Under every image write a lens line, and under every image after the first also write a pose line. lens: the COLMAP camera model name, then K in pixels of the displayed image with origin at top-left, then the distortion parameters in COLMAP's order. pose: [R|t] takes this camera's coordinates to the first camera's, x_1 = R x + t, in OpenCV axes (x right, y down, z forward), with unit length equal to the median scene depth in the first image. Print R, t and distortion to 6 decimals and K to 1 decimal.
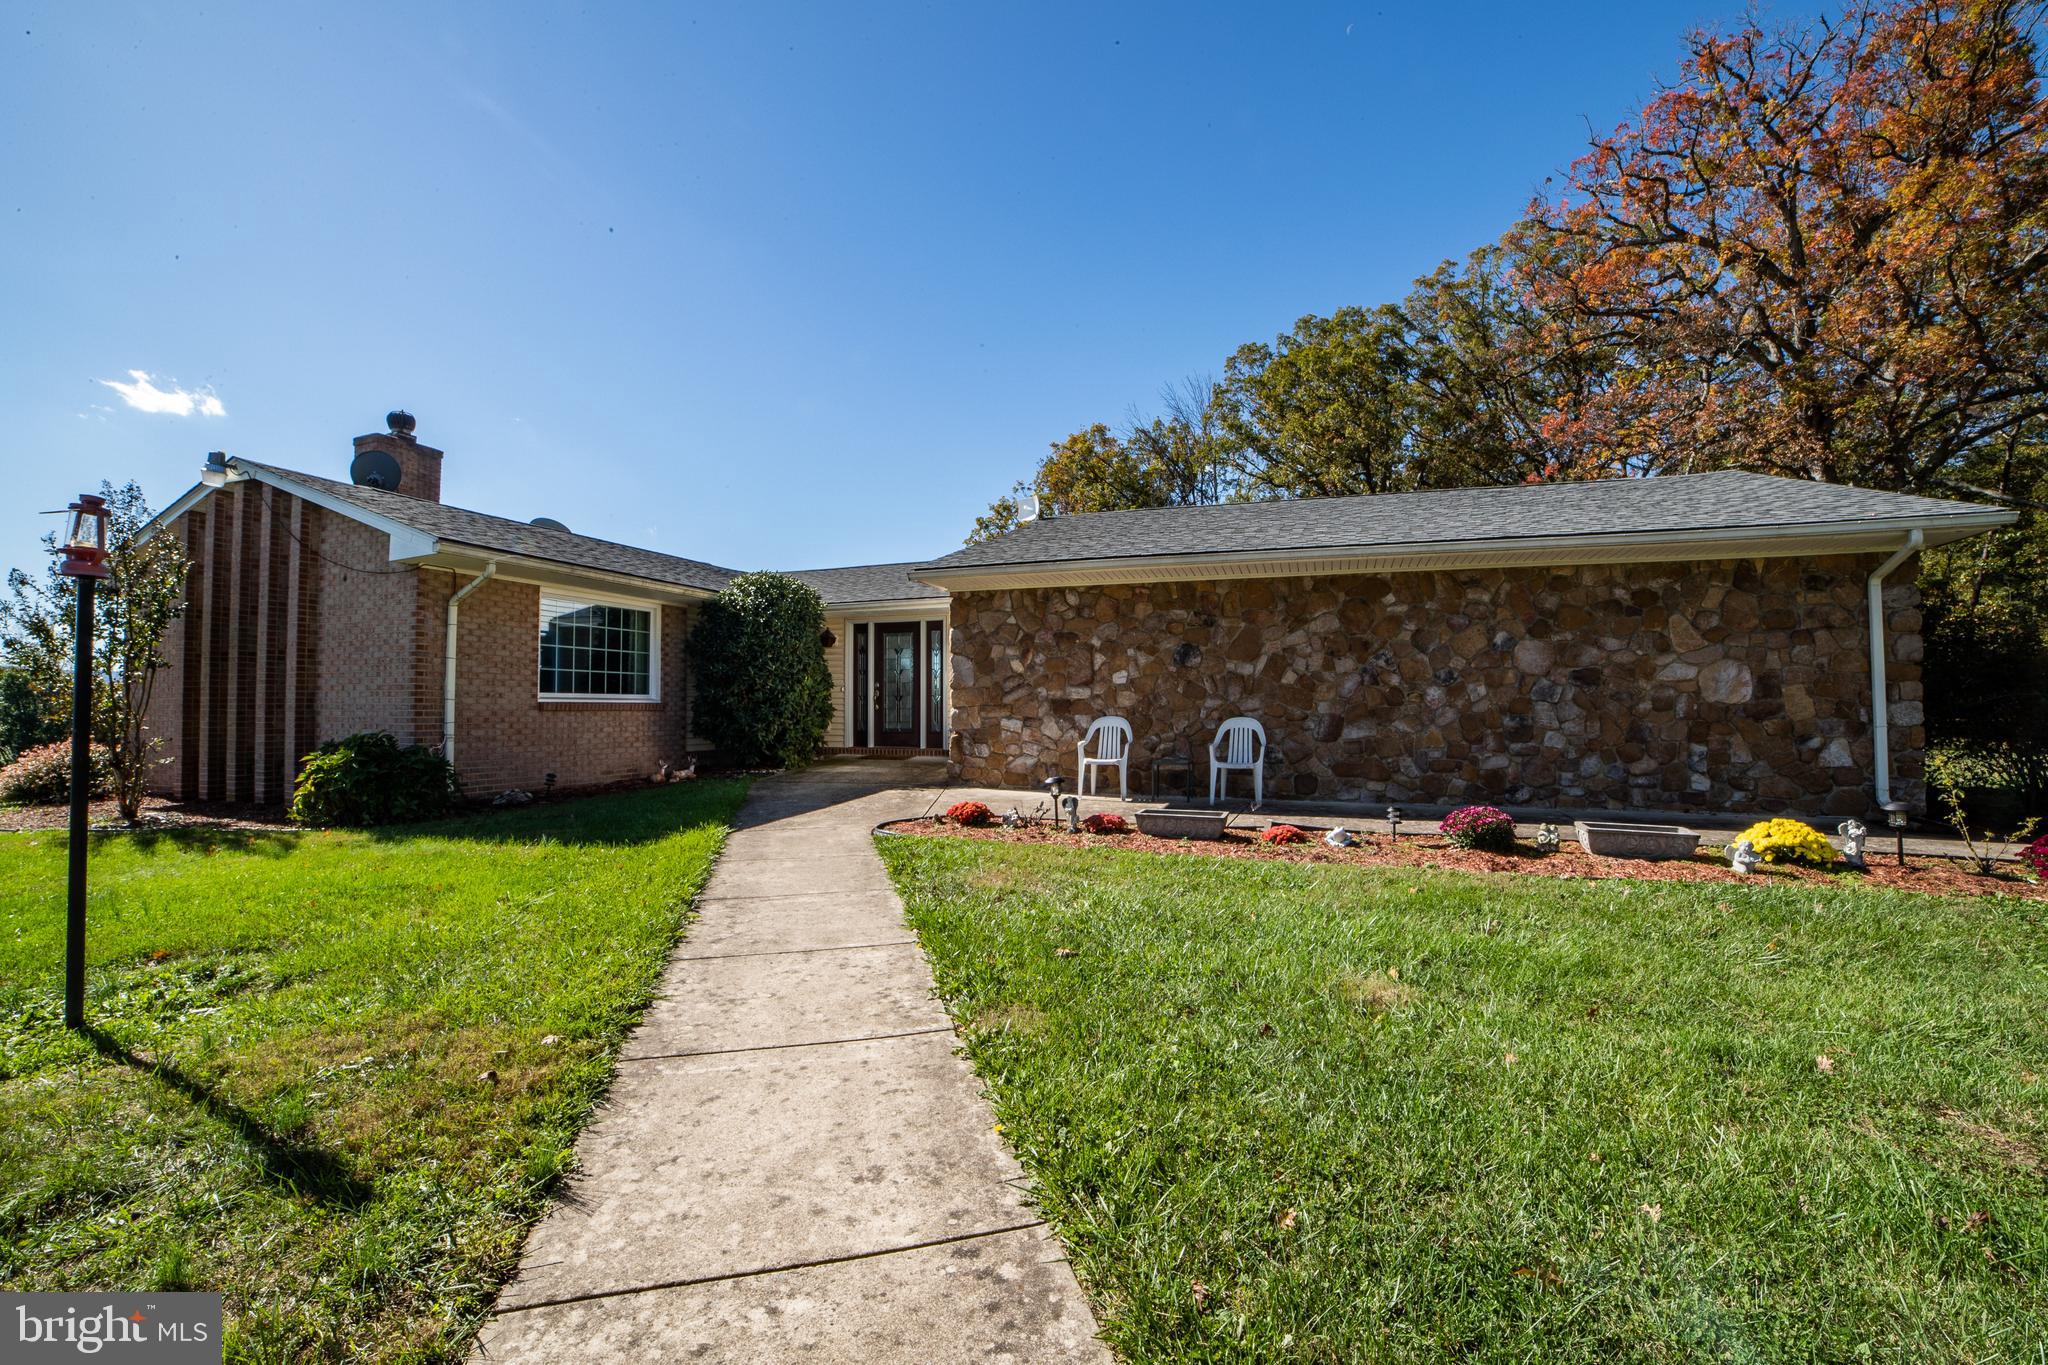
lens RADIAL K [[848.4, 0, 1017.1], [0, 848.4, 688.8], [0, 0, 1]] dist [-0.022967, 0.000879]
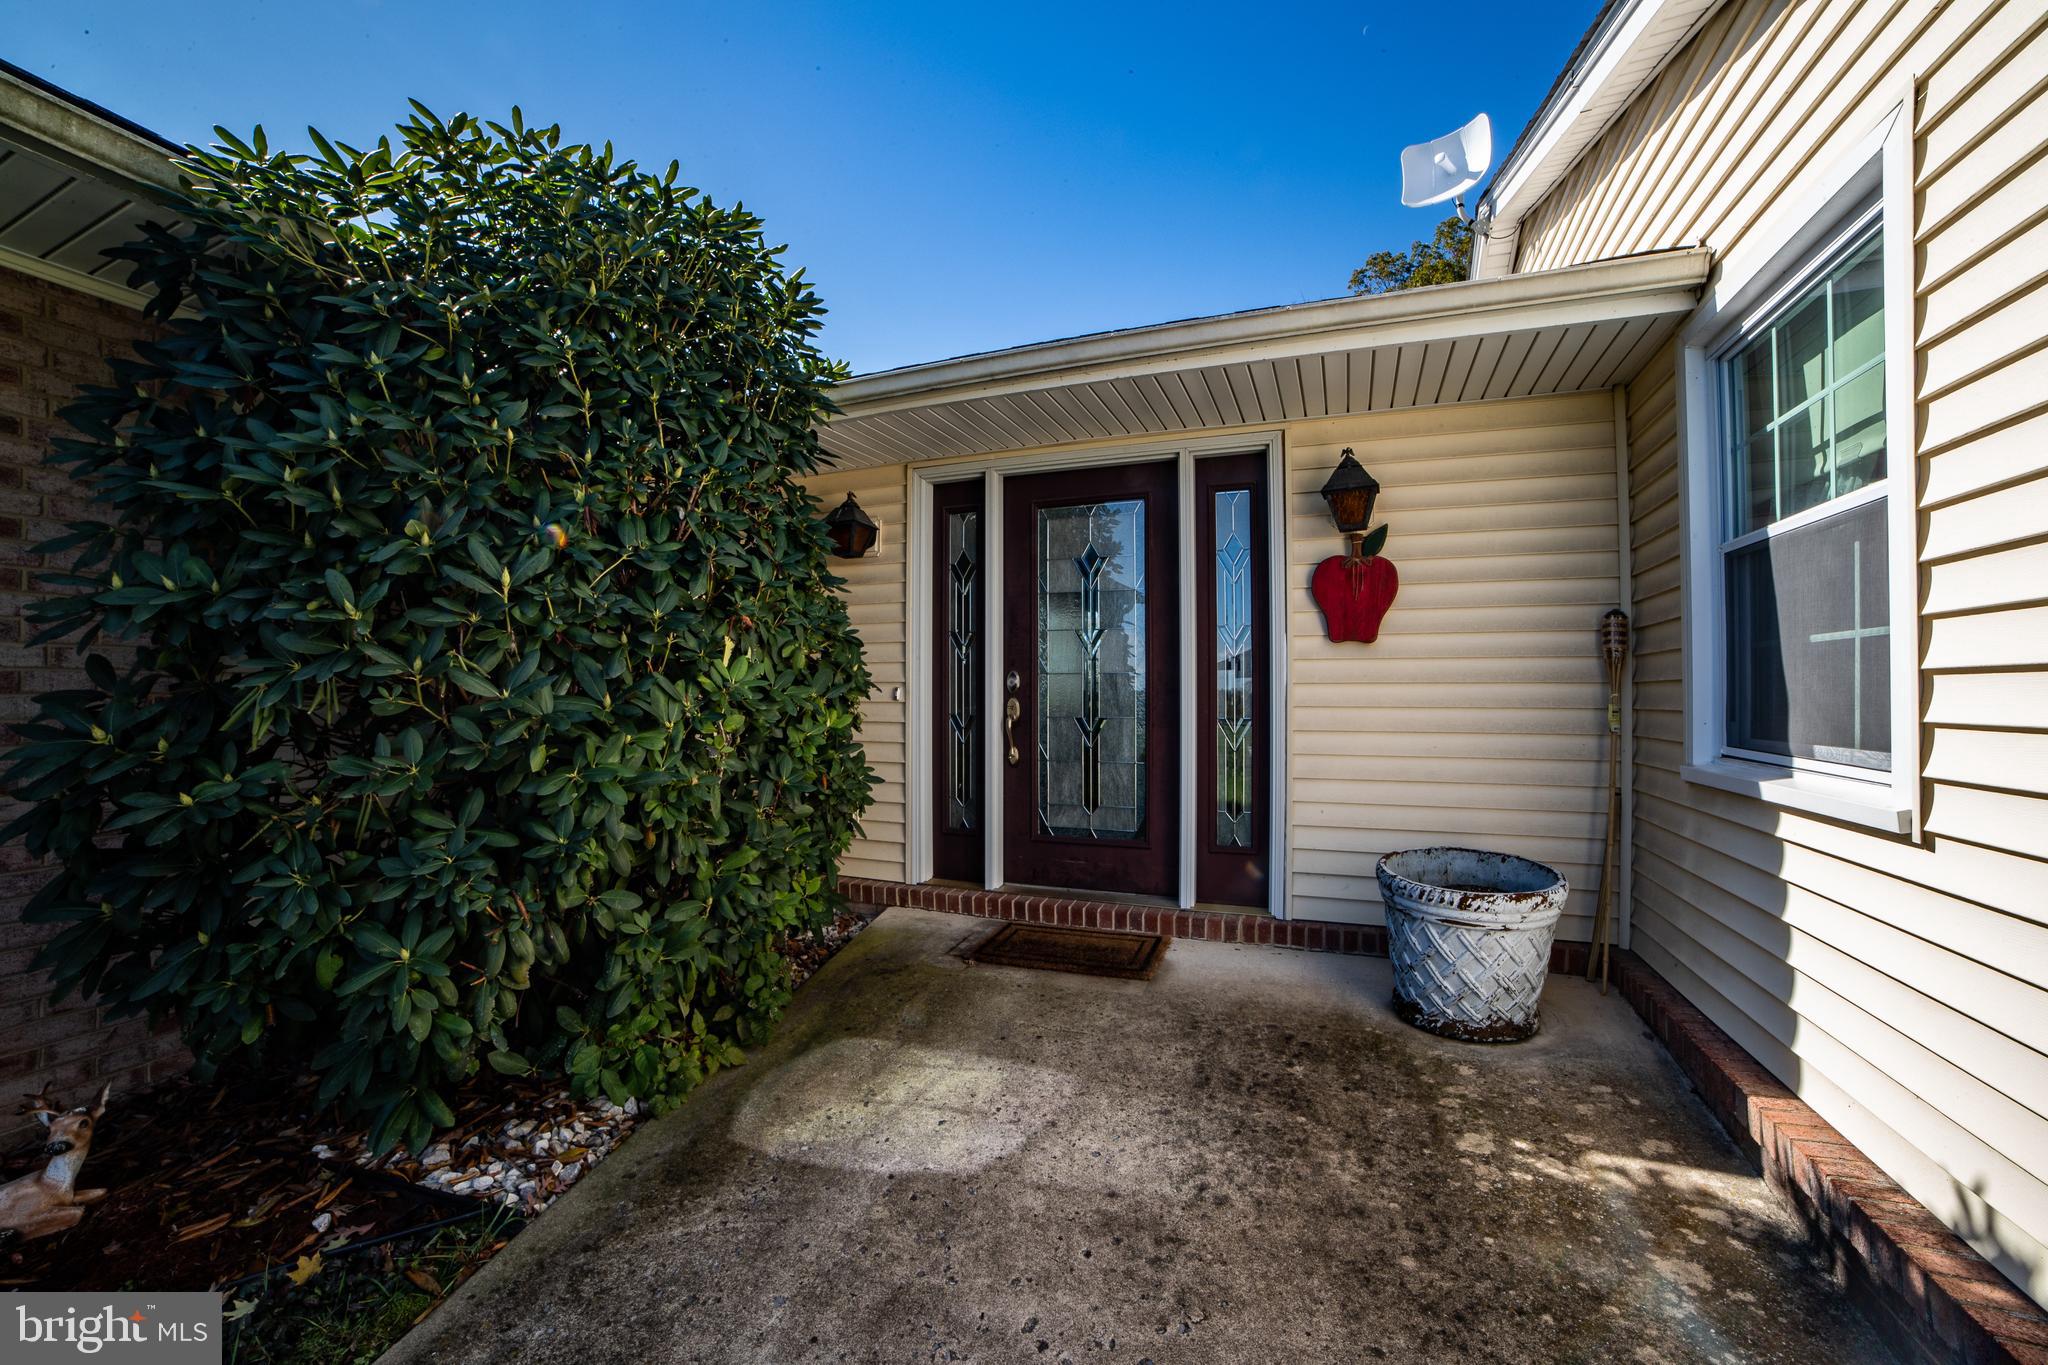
lens RADIAL K [[848.4, 0, 1031.3], [0, 848.4, 679.2], [0, 0, 1]] dist [-0.022967, 0.000879]
pose [[0.999705, -0.001453, -0.024243, -0.151845], [0.001451, 0.999999, -0.000124, -0.005141], [0.024243, 0.000089, 0.999706, 0.699998]]
